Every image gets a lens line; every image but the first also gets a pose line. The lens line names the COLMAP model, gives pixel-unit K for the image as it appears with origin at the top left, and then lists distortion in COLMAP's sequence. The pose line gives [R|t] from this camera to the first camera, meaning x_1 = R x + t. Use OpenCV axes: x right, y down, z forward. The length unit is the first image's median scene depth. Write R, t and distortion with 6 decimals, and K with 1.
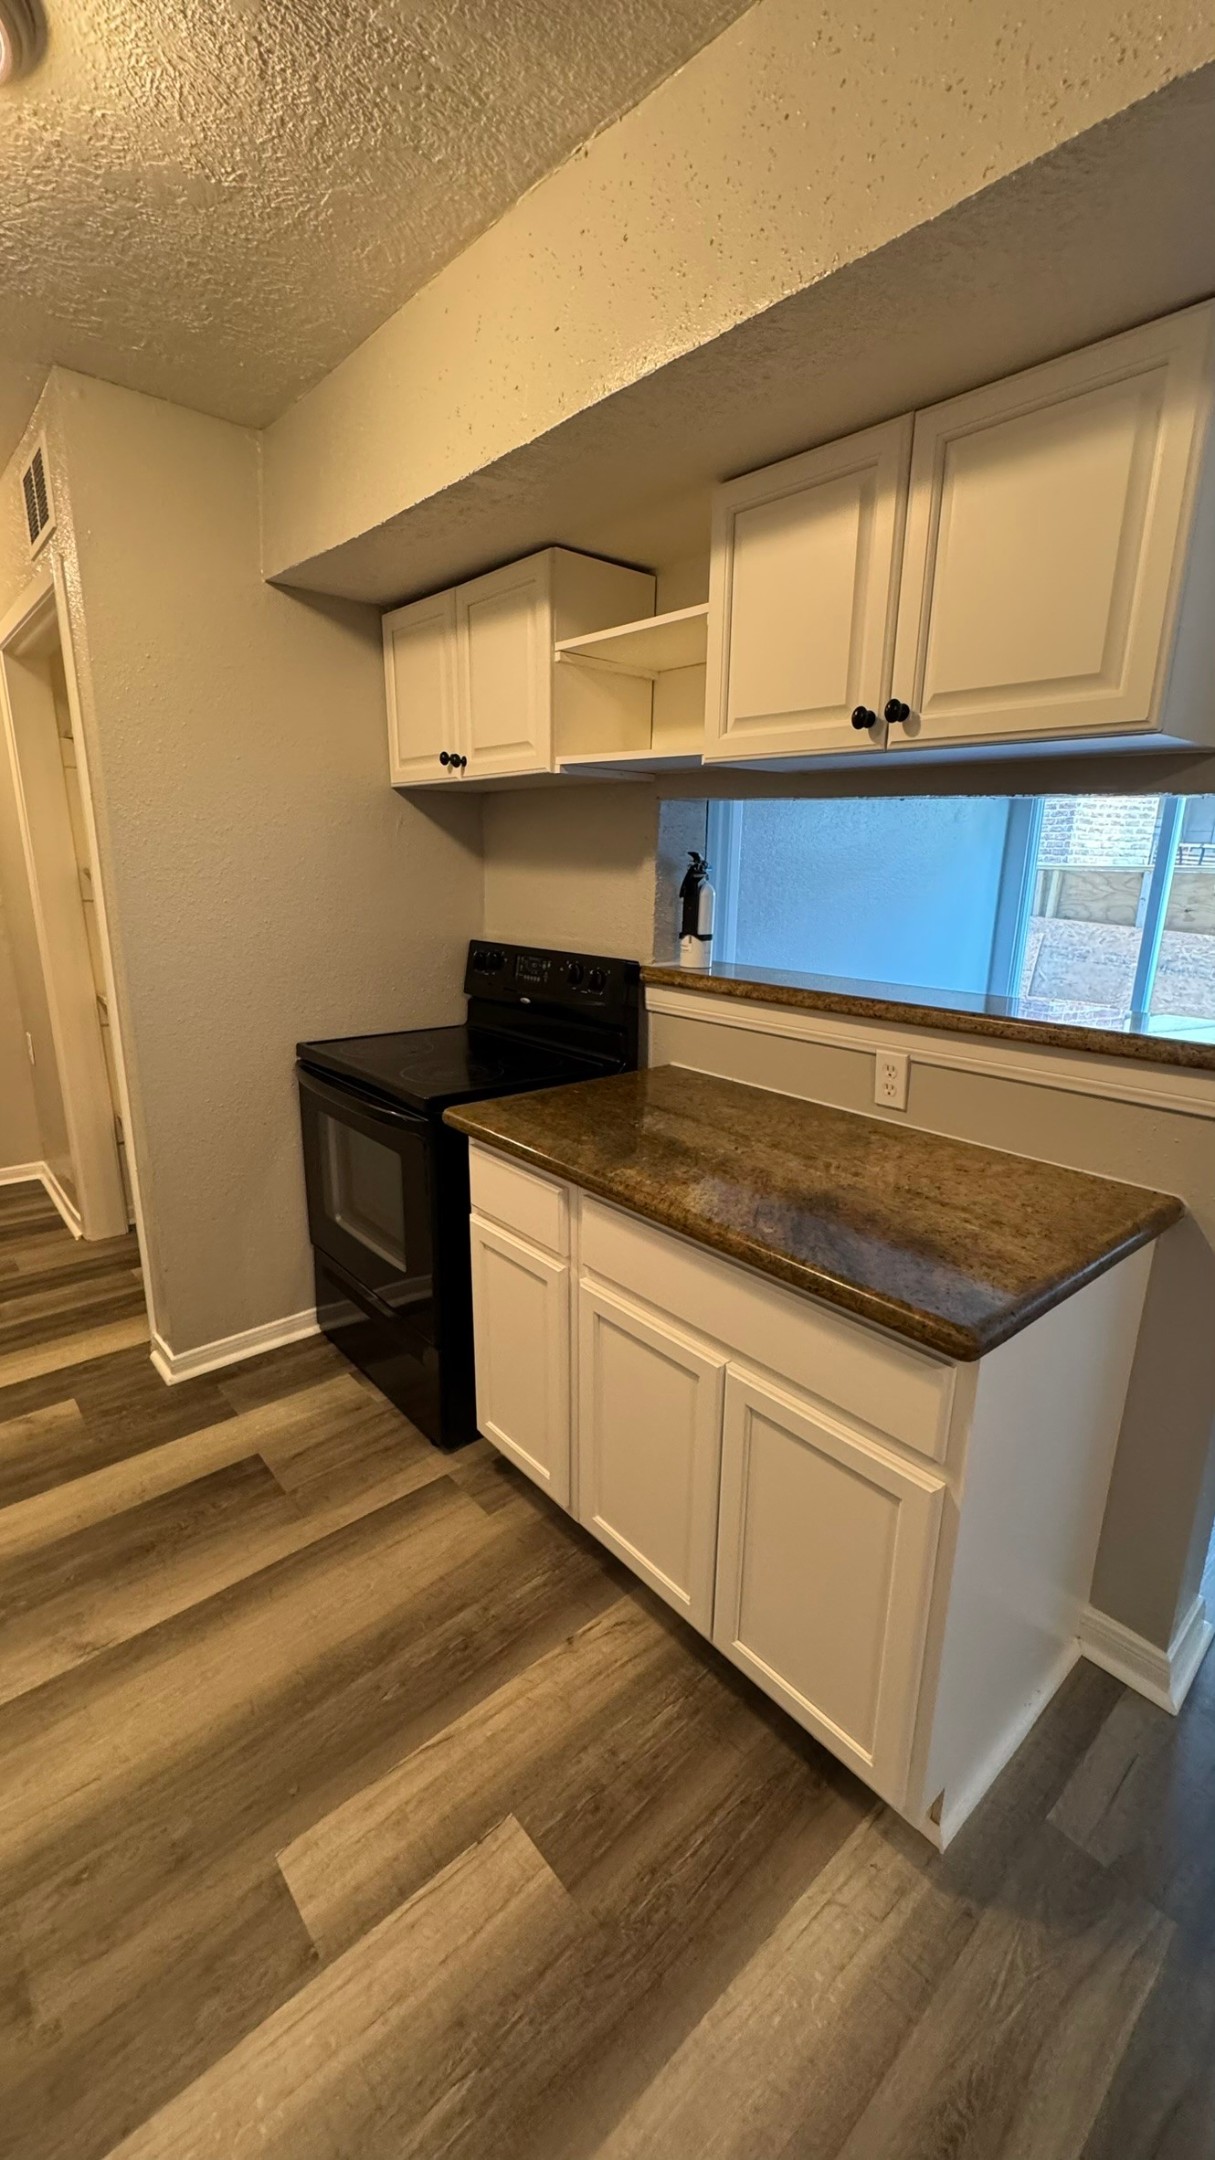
lens RADIAL K [[855.1, 0, 612.0], [0, 855.1, 1074.9], [0, 0, 1]] dist [-0.003489, 0.000600]
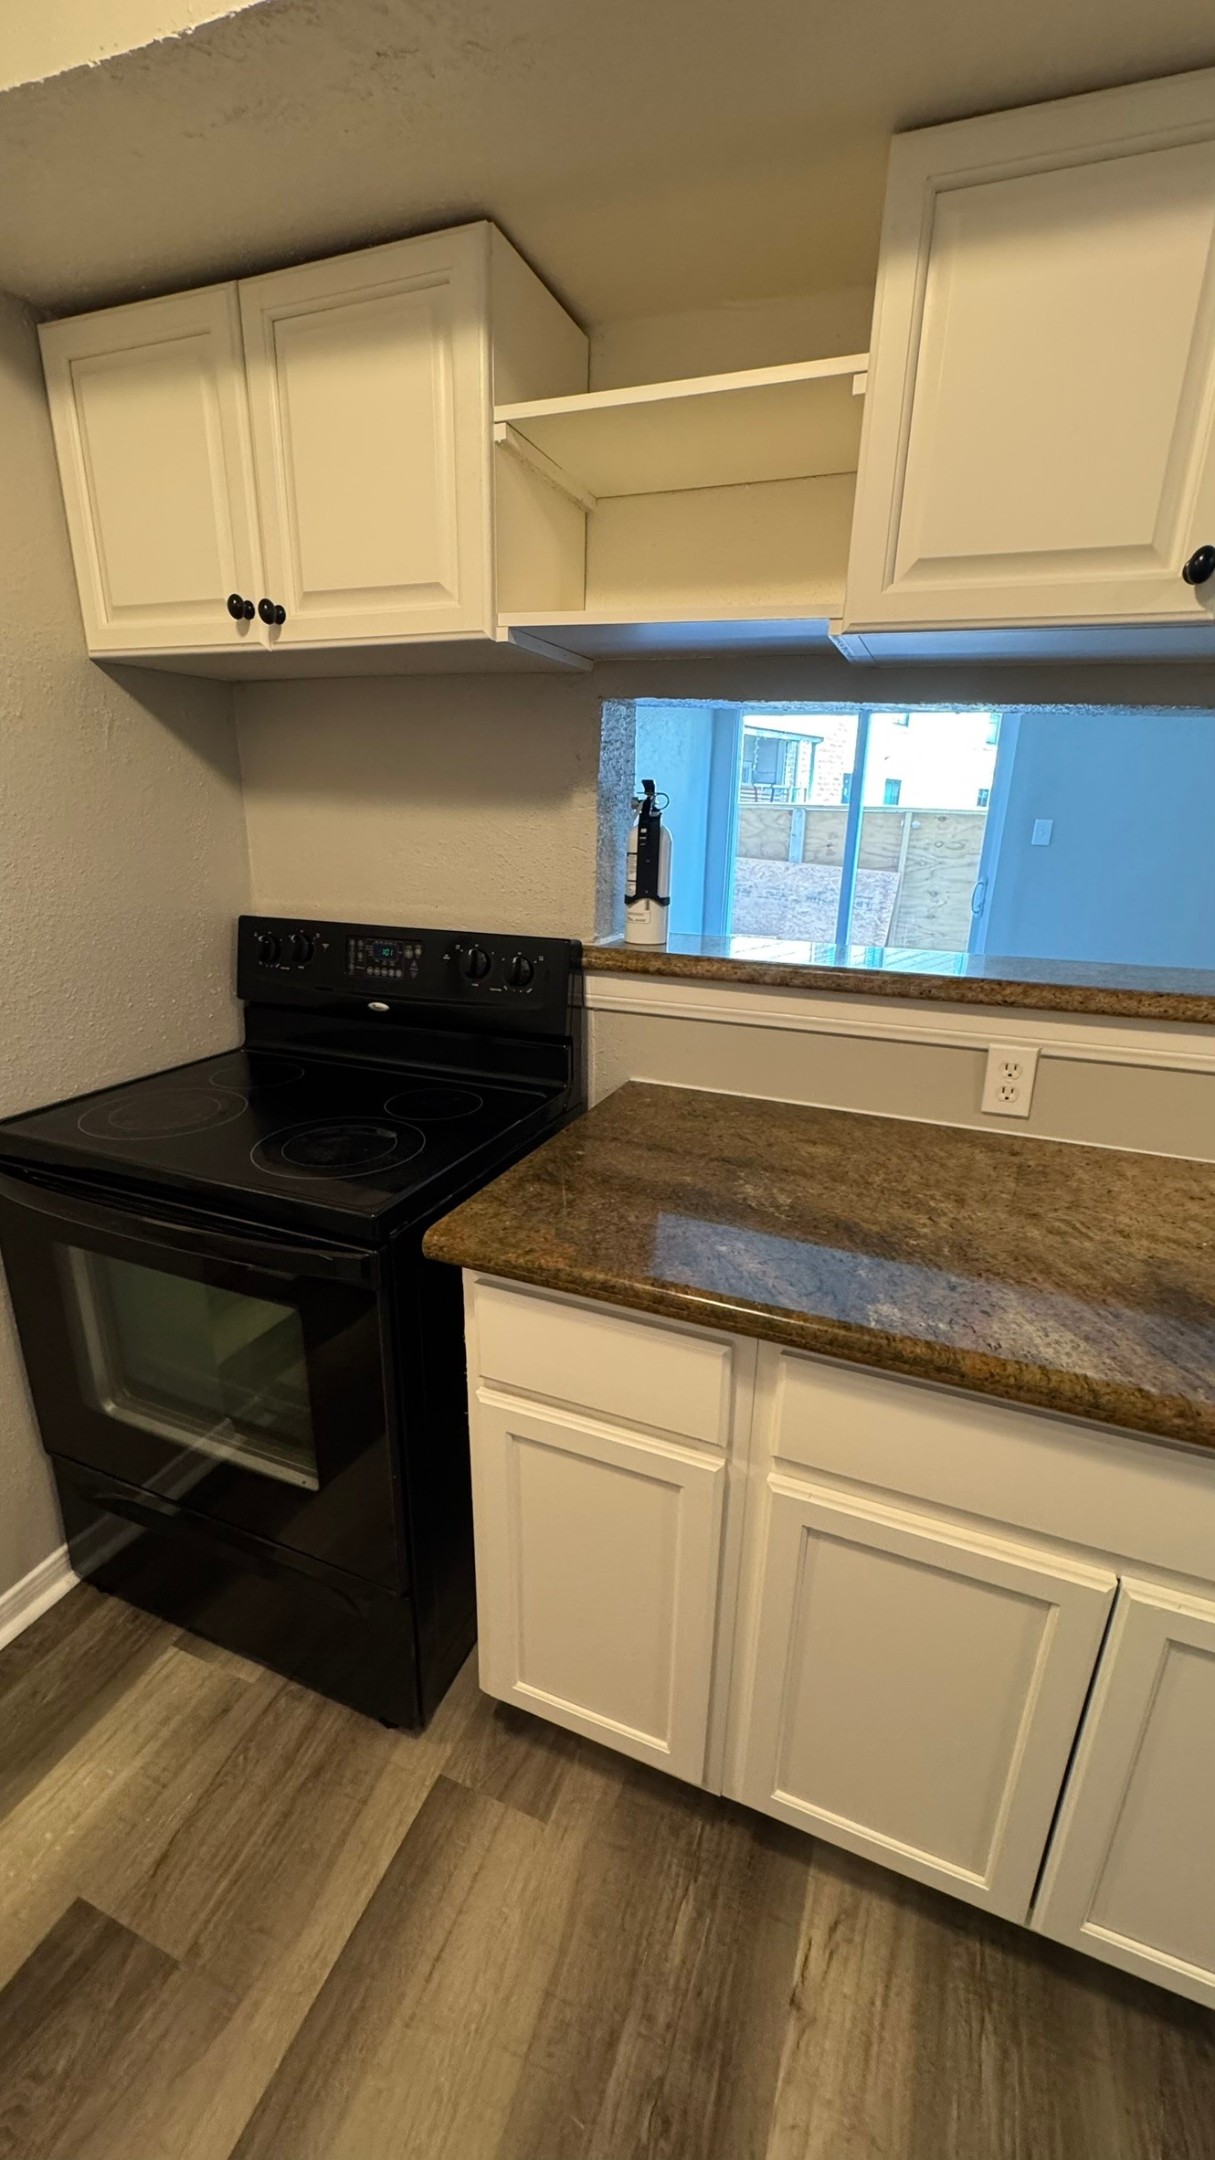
lens RADIAL K [[855.1, 0, 606.3], [0, 855.1, 1077.5], [0, 0, 1]] dist [-0.003489, 0.000600]
pose [[0.890981, -0.134688, 0.433603, -0.307756], [0.104085, 0.990146, 0.093687, -0.099130], [-0.441949, -0.038342, 0.896220, 0.423012]]
